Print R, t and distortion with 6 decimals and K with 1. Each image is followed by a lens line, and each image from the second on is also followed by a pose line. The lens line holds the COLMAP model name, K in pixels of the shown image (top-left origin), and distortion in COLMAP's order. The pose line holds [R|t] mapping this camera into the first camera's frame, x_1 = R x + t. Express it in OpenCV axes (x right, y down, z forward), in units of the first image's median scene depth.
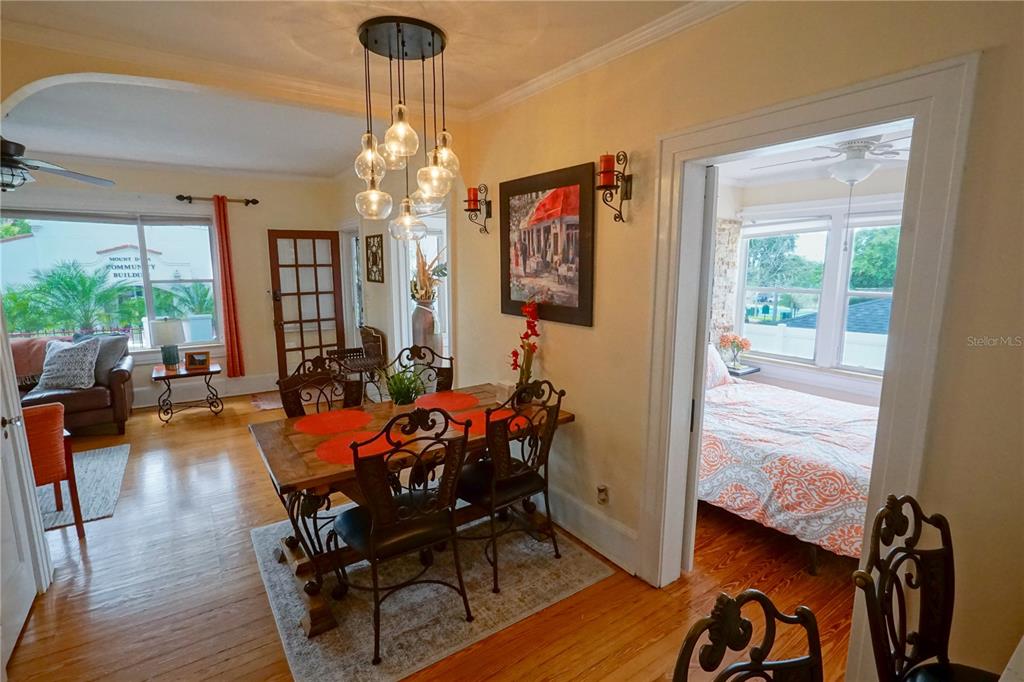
lens RADIAL K [[482.2, 0, 510.6], [0, 482.2, 343.4], [0, 0, 1]] dist [-0.022907, 0.012222]
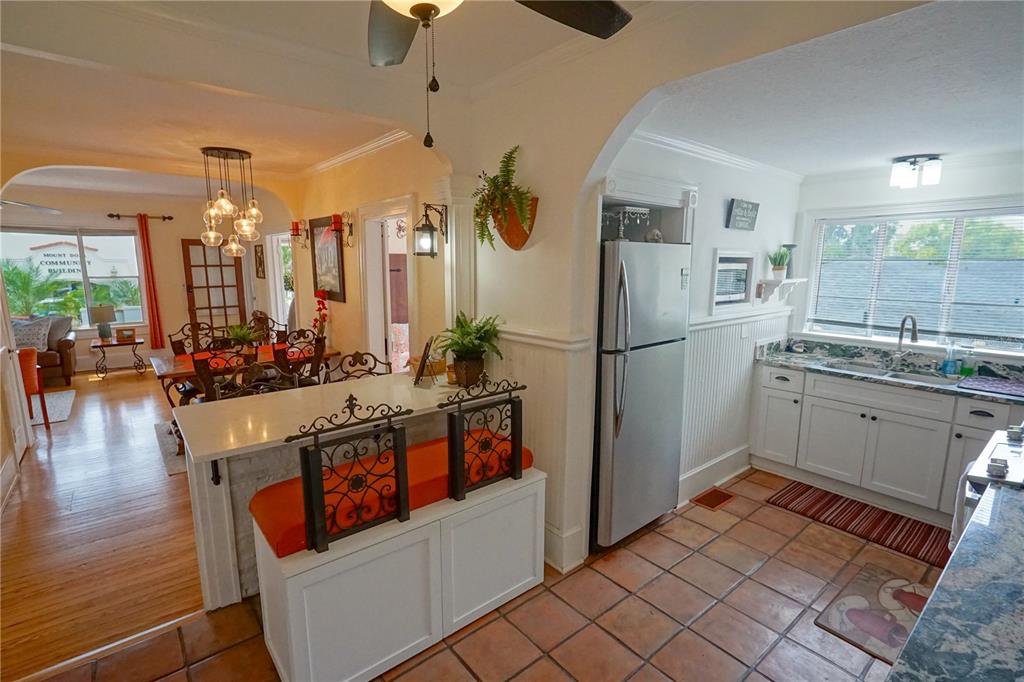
lens RADIAL K [[482.2, 0, 510.6], [0, 482.2, 343.4], [0, 0, 1]] dist [-0.022907, 0.012222]
pose [[0.996652, -0.008307, 0.081342, 0.338278], [0.007664, 0.999937, 0.008213, 0.057615], [-0.081405, -0.007562, 0.996652, -0.461527]]
